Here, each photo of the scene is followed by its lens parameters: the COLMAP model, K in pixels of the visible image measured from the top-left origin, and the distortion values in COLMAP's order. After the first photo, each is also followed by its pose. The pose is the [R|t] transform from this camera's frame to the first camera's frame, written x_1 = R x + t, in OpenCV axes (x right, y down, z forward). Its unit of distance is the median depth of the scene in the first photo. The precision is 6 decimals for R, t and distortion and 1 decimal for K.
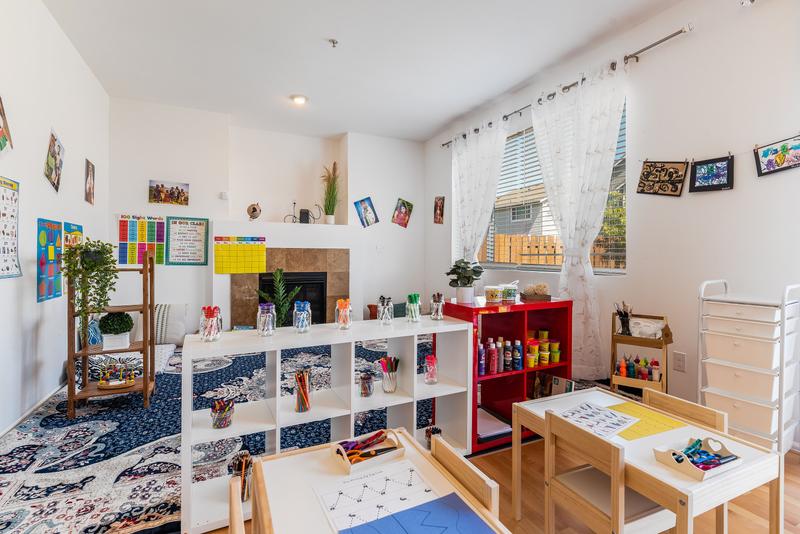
lens RADIAL K [[391.8, 0, 403.7], [0, 391.8, 259.5], [0, 0, 1]] dist [0.019204, 0.001761]
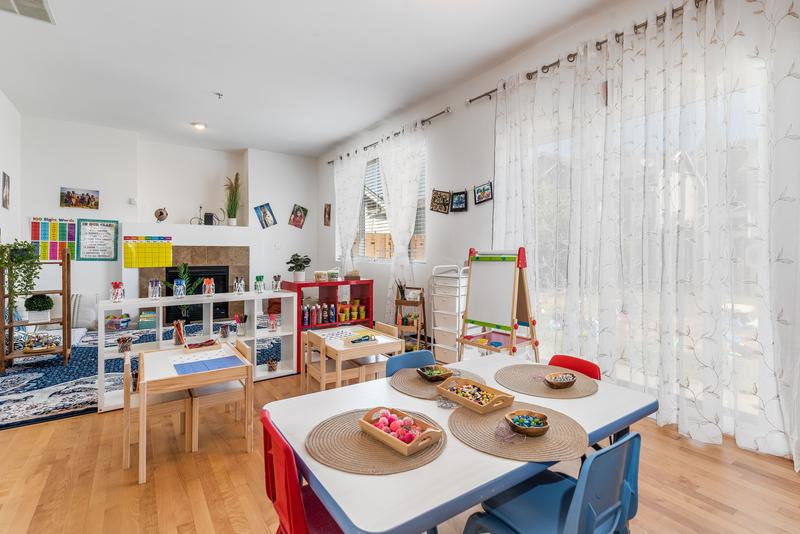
lens RADIAL K [[391.8, 0, 404.2], [0, 391.8, 254.6], [0, 0, 1]] dist [0.019204, 0.001761]
pose [[0.987098, -0.004478, 0.160055, 0.261931], [0.005061, 0.999982, -0.003232, 0.008261], [-0.160038, 0.004000, 0.987103, -0.502361]]
